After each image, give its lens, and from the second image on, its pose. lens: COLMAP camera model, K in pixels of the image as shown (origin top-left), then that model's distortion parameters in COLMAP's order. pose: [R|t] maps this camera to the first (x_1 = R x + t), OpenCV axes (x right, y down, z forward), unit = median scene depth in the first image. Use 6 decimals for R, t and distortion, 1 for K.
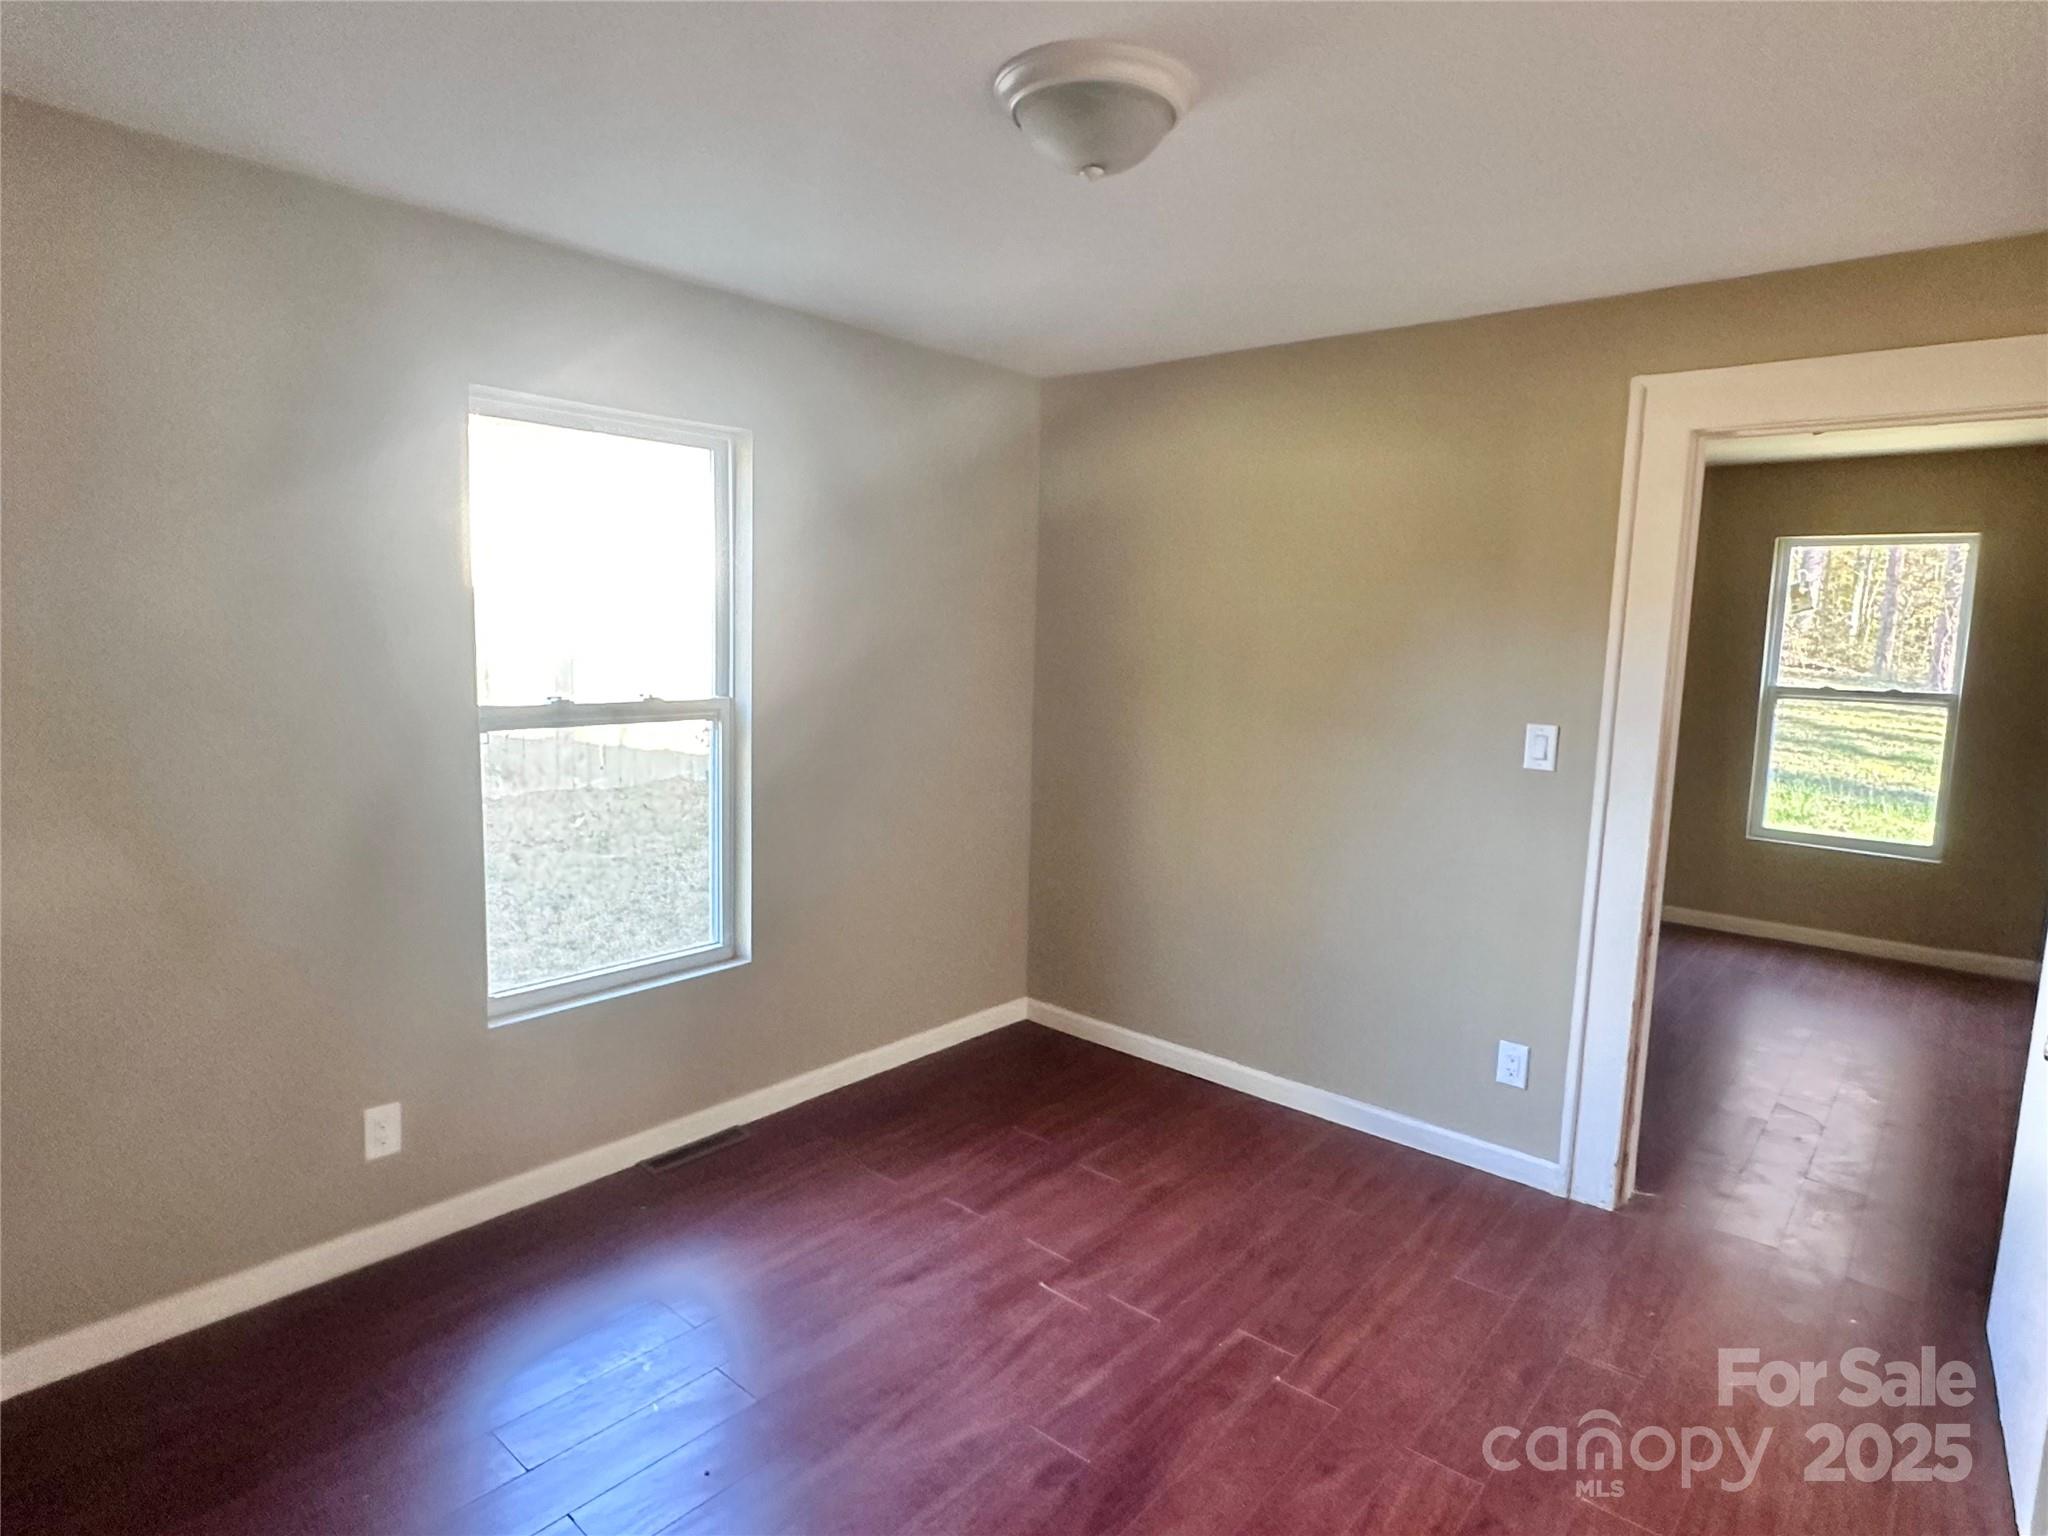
lens RADIAL K [[1144.5, 0, 1014.8], [0, 1144.5, 774.2], [0, 0, 1]] dist [0.000888, -0.000187]
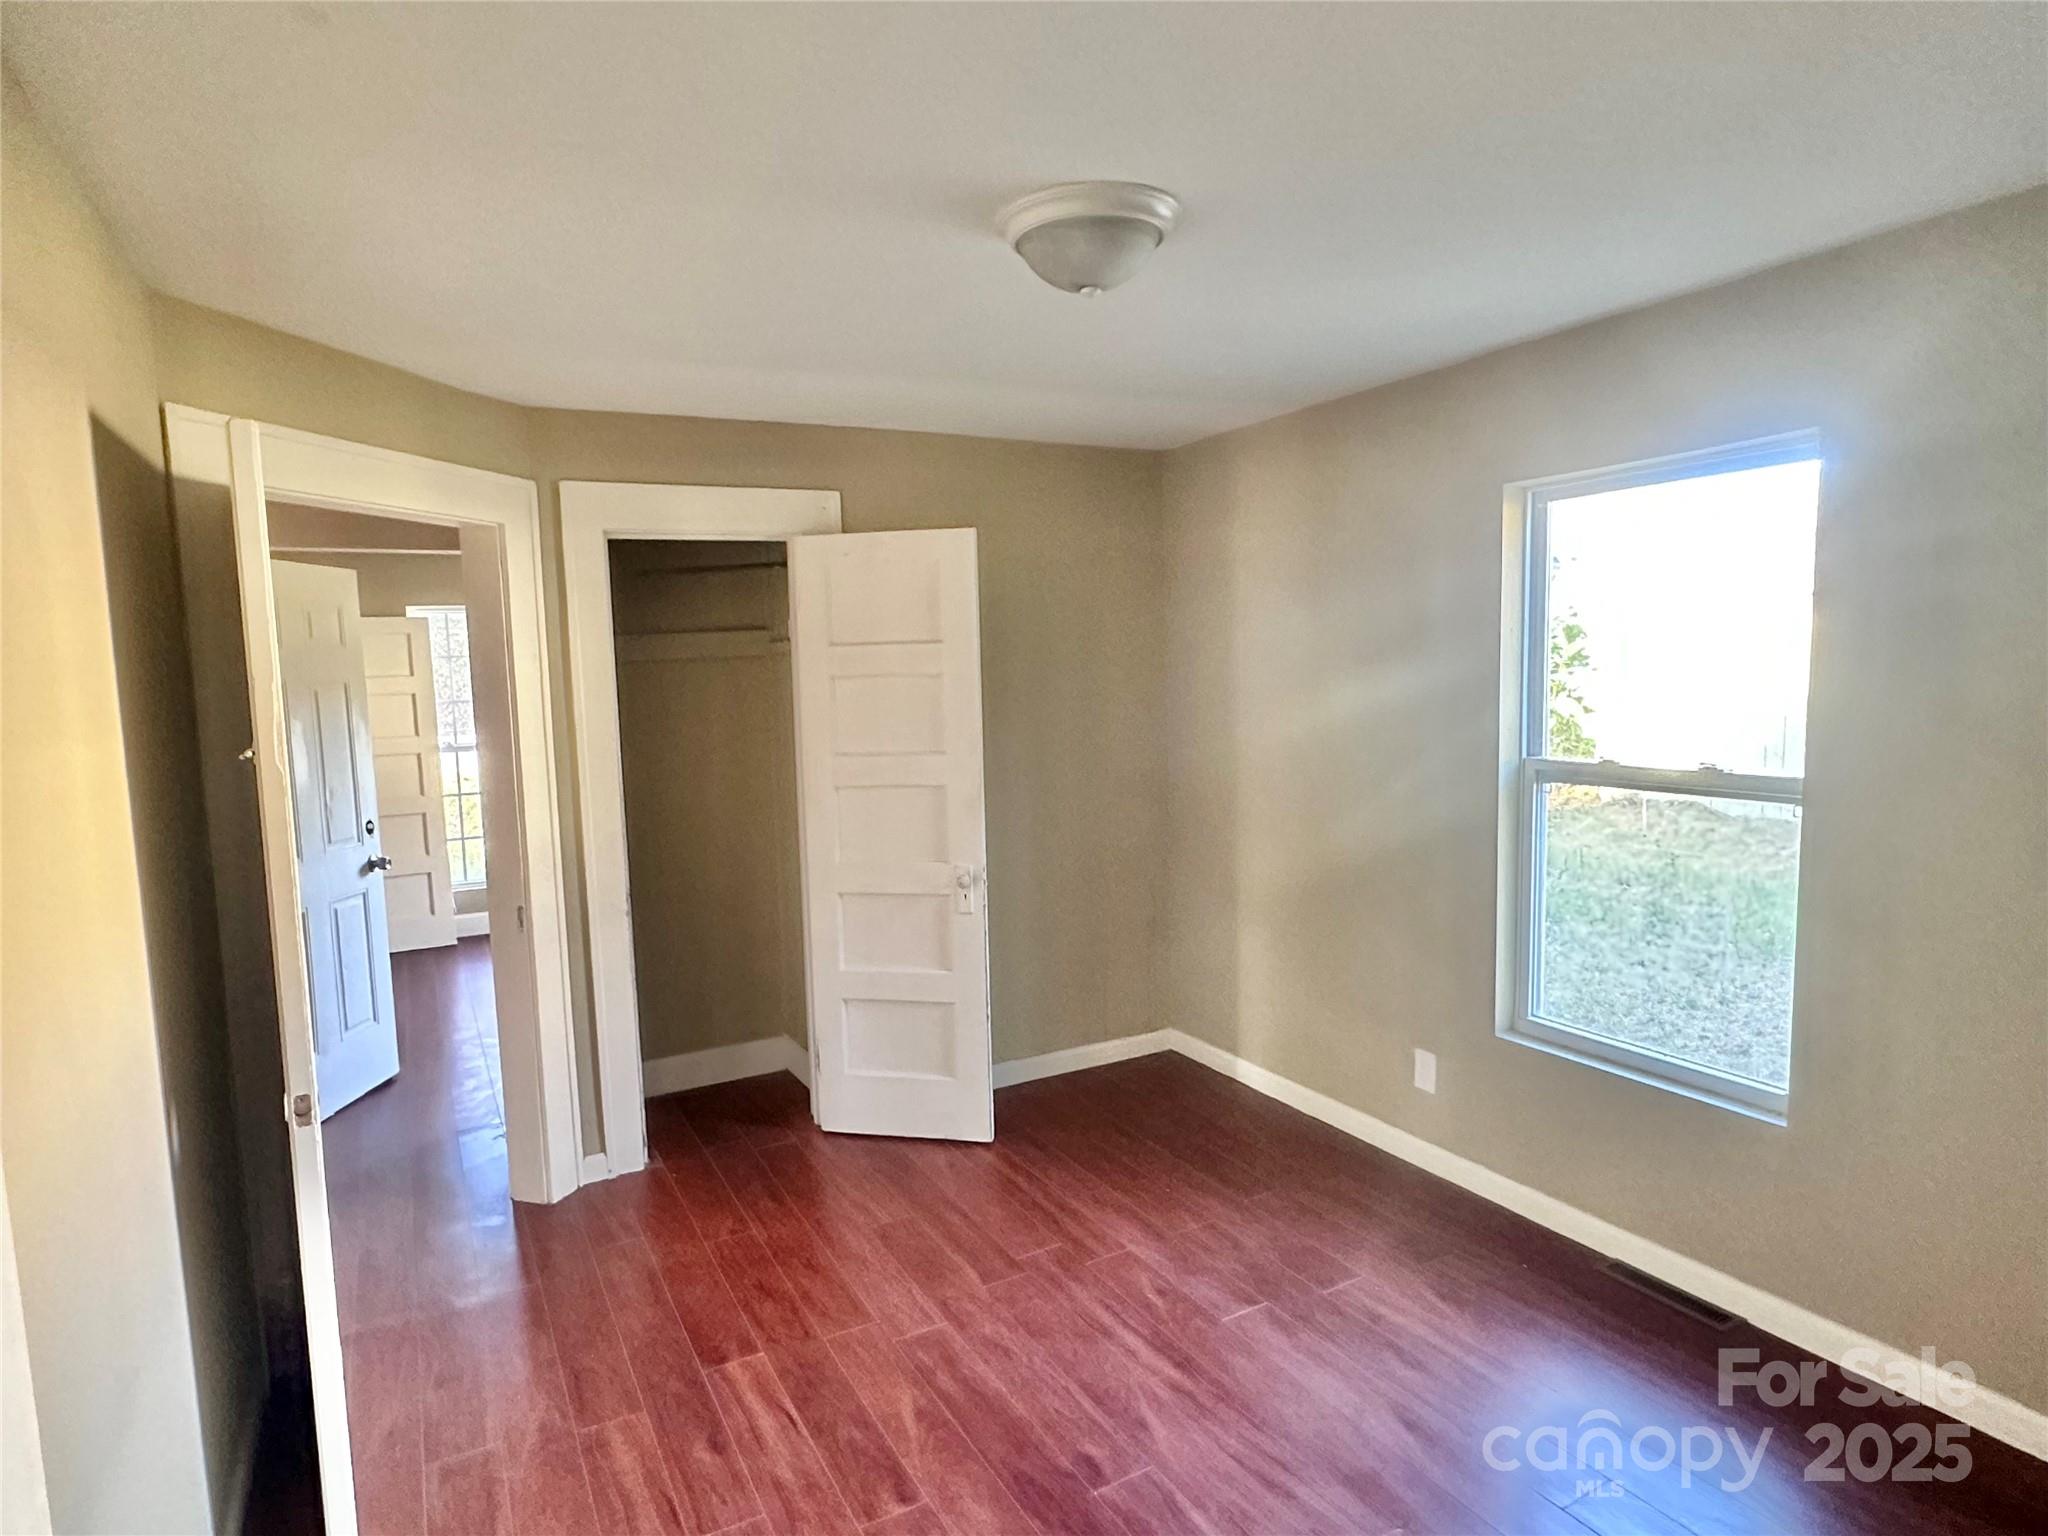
lens RADIAL K [[1144.5, 0, 1014.8], [0, 1144.5, 774.2], [0, 0, 1]] dist [0.000888, -0.000187]
pose [[-0.361553, 0.067131, -0.929932, 0.782375], [-0.101101, 0.988700, 0.110681, -0.118689], [0.926854, 0.134034, -0.350681, 0.932862]]
